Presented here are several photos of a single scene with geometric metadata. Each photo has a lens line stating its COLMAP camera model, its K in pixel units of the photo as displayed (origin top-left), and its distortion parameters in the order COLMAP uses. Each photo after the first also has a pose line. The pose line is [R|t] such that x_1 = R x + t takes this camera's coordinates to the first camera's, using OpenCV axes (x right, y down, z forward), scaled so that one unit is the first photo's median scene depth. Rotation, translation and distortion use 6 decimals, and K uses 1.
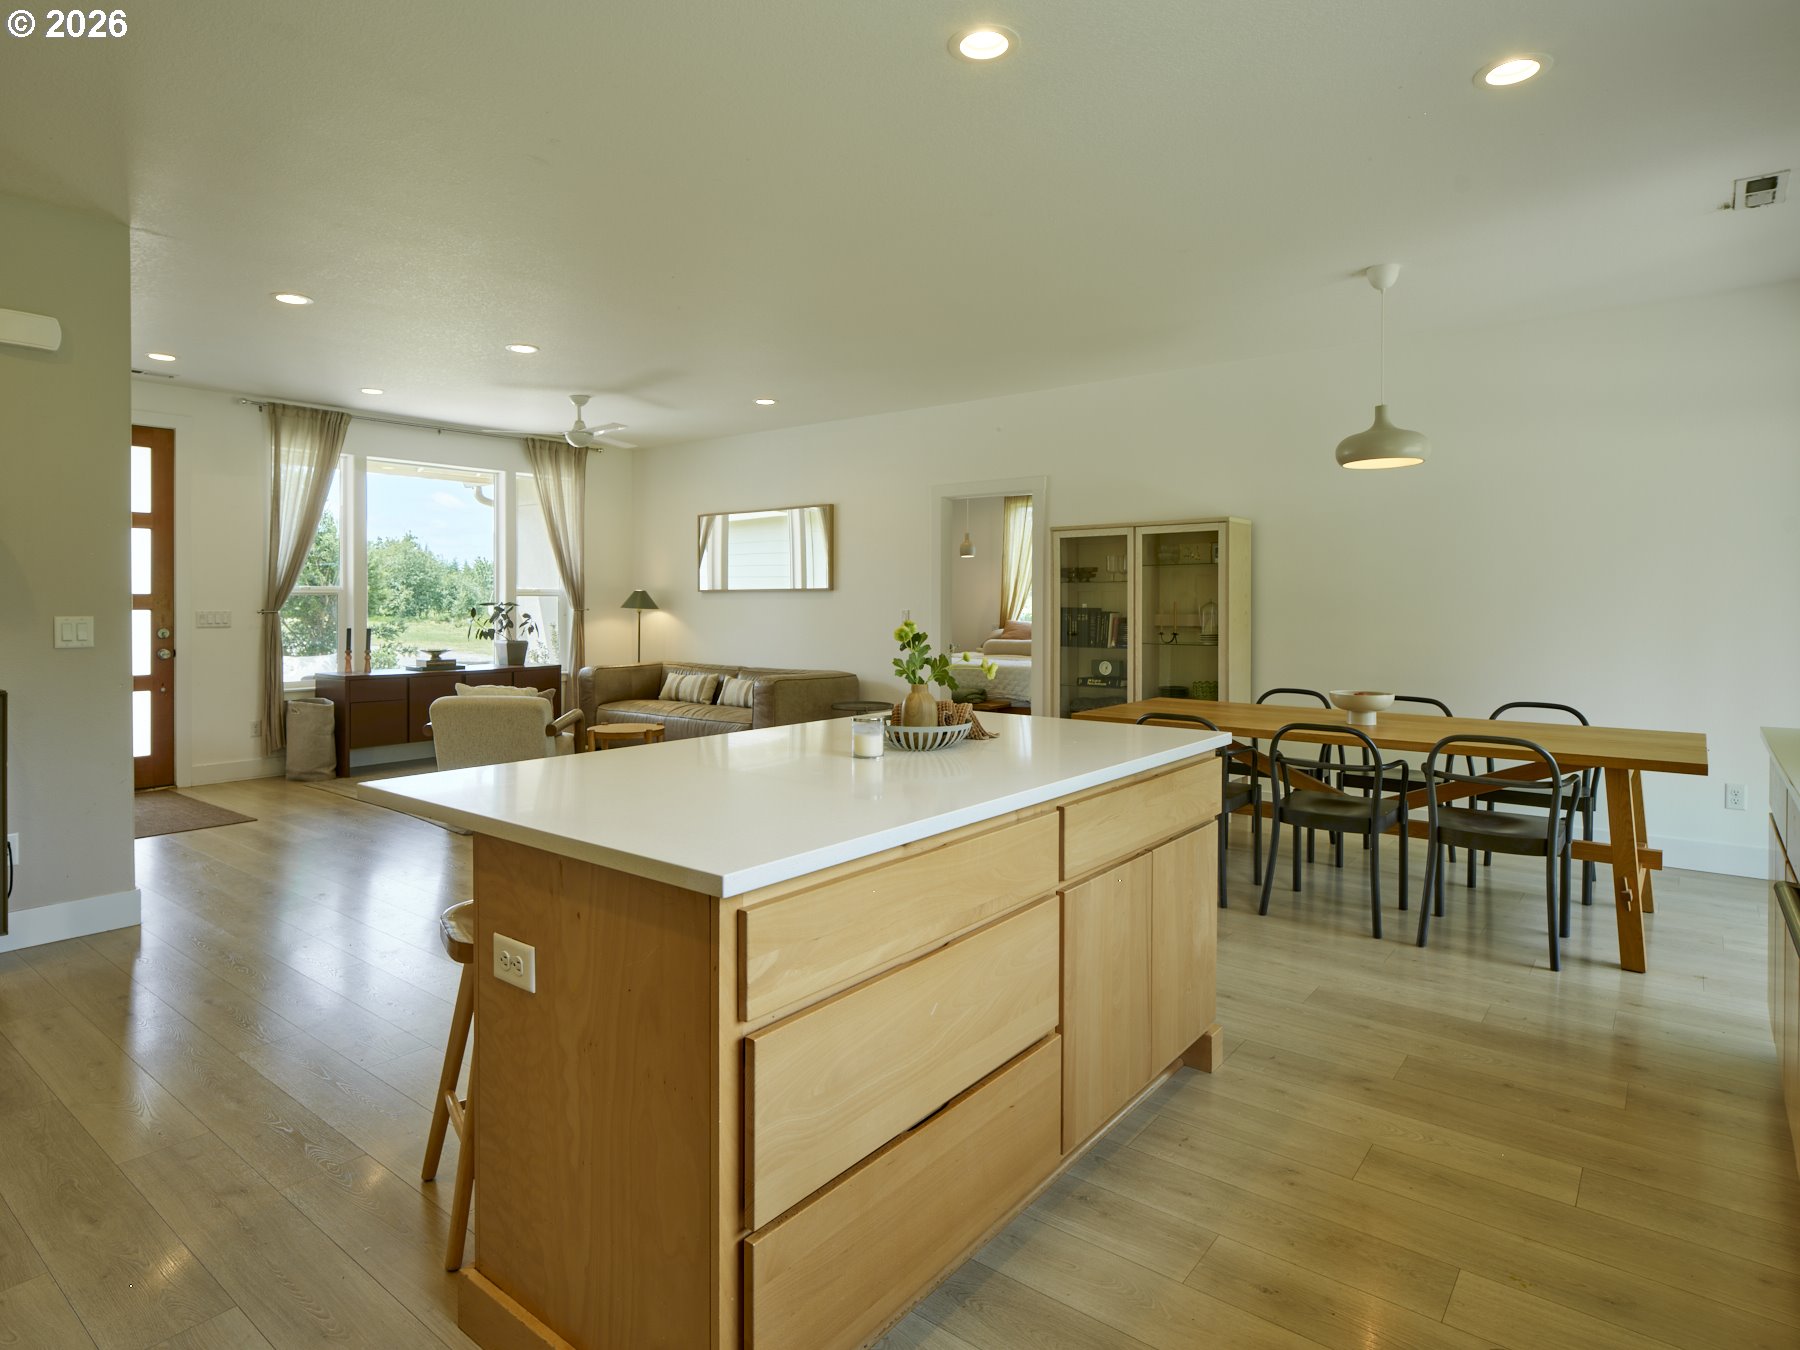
lens RADIAL K [[1003.4, 0, 897.3], [0, 1003.4, 609.4], [0, 0, 1]] dist [0.000361, -0.000466]
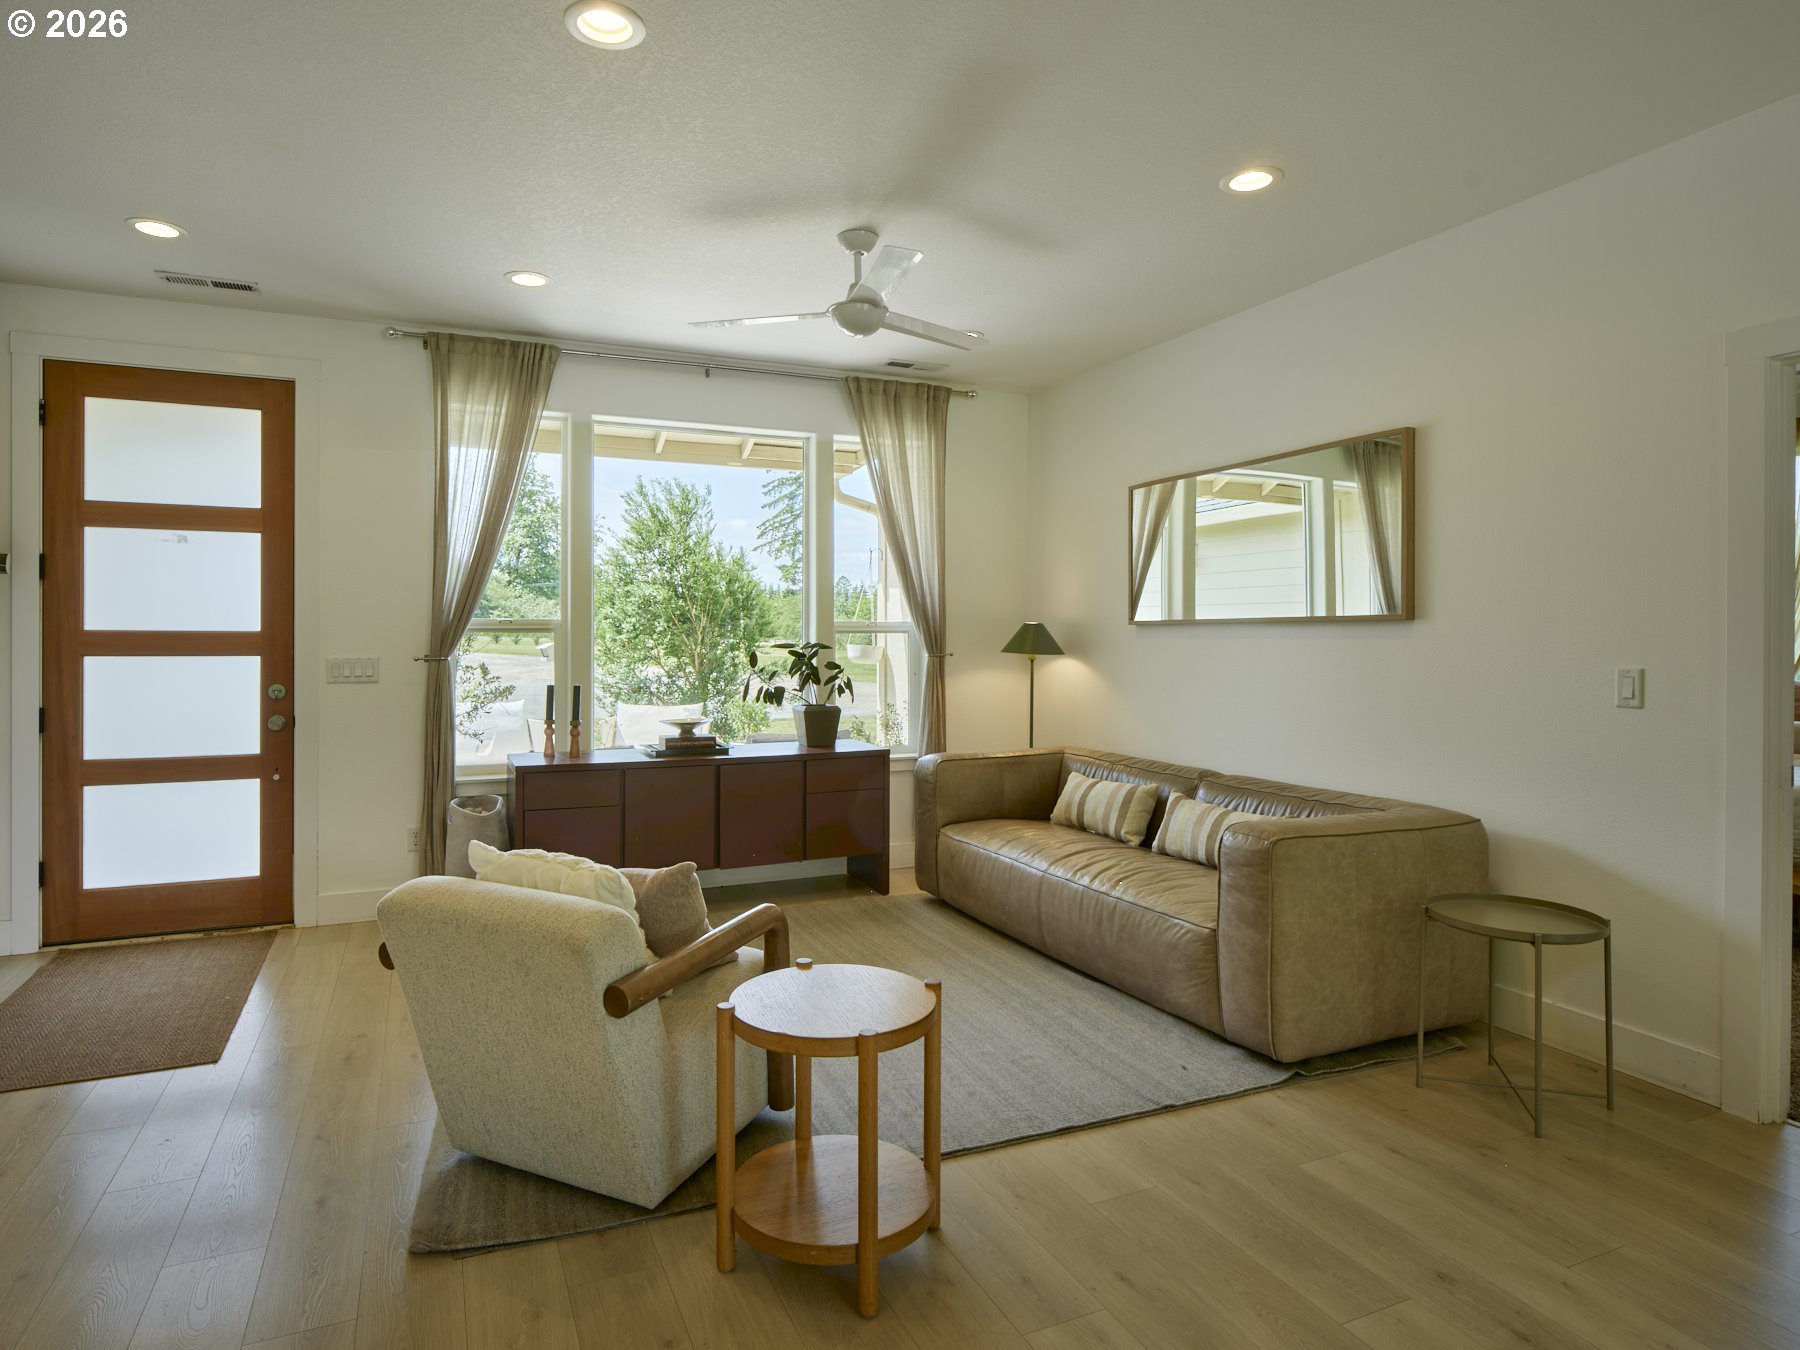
lens RADIAL K [[1018.3, 0, 874.6], [0, 1018.3, 620.1], [0, 0, 1]] dist [-0.001296, -0.000538]
pose [[0.874162, -0.012724, -0.485467, -0.053240], [-0.002207, 0.999542, -0.030172, -0.002564], [0.485629, 0.027447, 0.873734, 0.480612]]
